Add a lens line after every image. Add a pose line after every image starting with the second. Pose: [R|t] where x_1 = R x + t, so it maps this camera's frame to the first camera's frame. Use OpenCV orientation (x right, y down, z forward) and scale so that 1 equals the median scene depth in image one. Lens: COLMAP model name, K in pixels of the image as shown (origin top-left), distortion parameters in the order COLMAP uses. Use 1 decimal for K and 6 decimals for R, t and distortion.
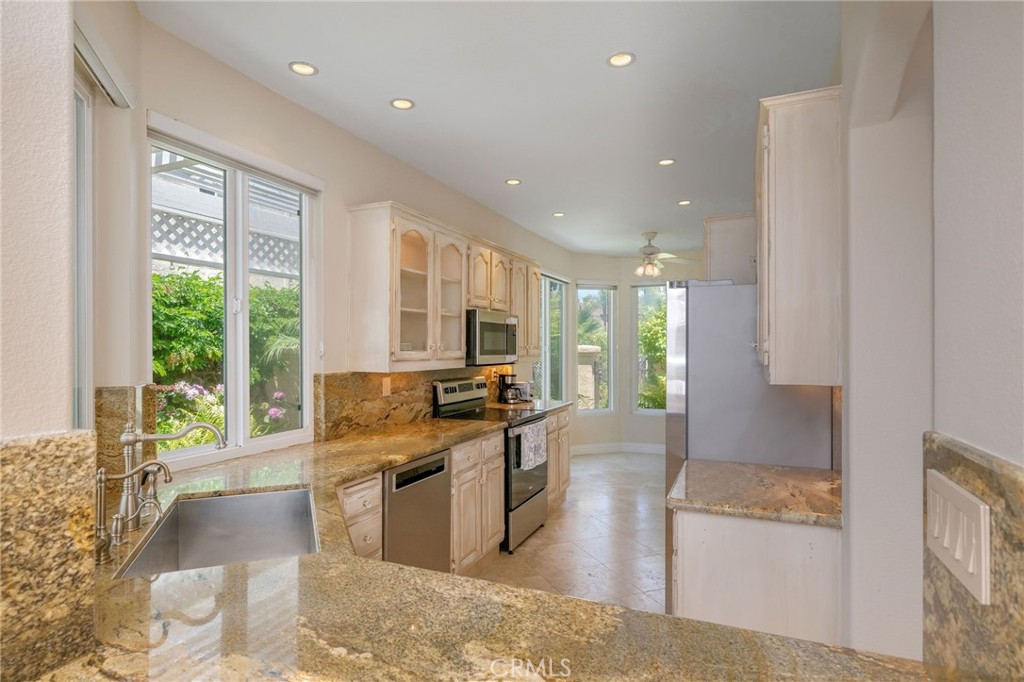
lens RADIAL K [[554.3, 0, 512.6], [0, 554.3, 342.5], [0, 0, 1]] dist [-0.001115, -0.000037]
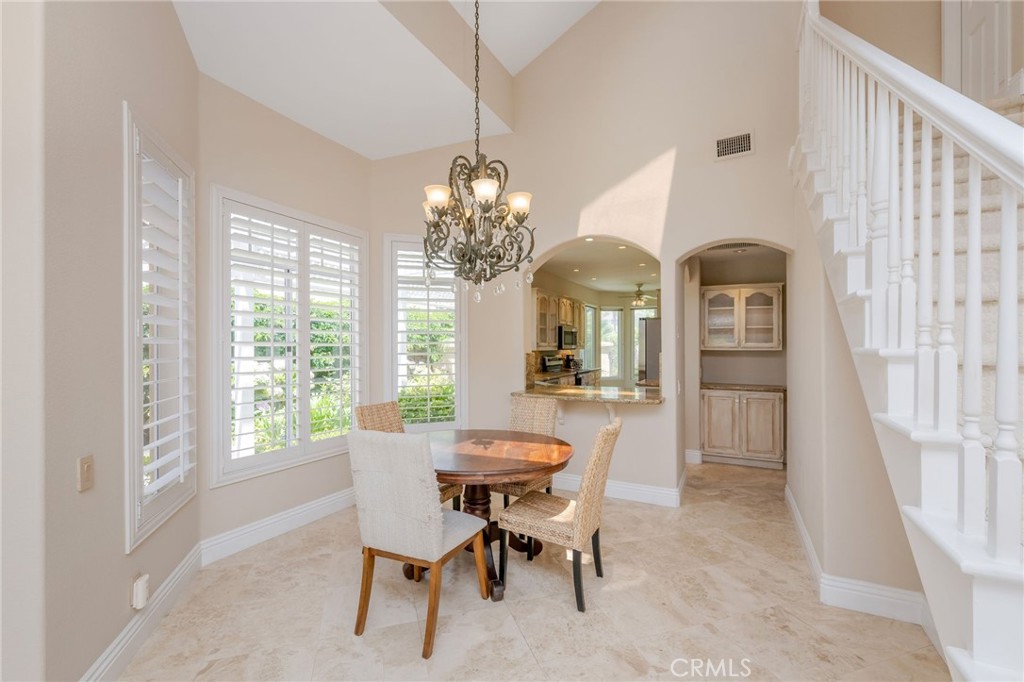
lens RADIAL K [[440.0, 0, 514.6], [0, 440.0, 341.6], [0, 0, 1]] dist [-0.000596, -0.000038]
pose [[0.998228, 0.001286, -0.059484, -0.138222], [-0.001297, 0.999999, -0.000157, 0.007837], [0.059484, 0.000234, 0.998229, -0.802127]]
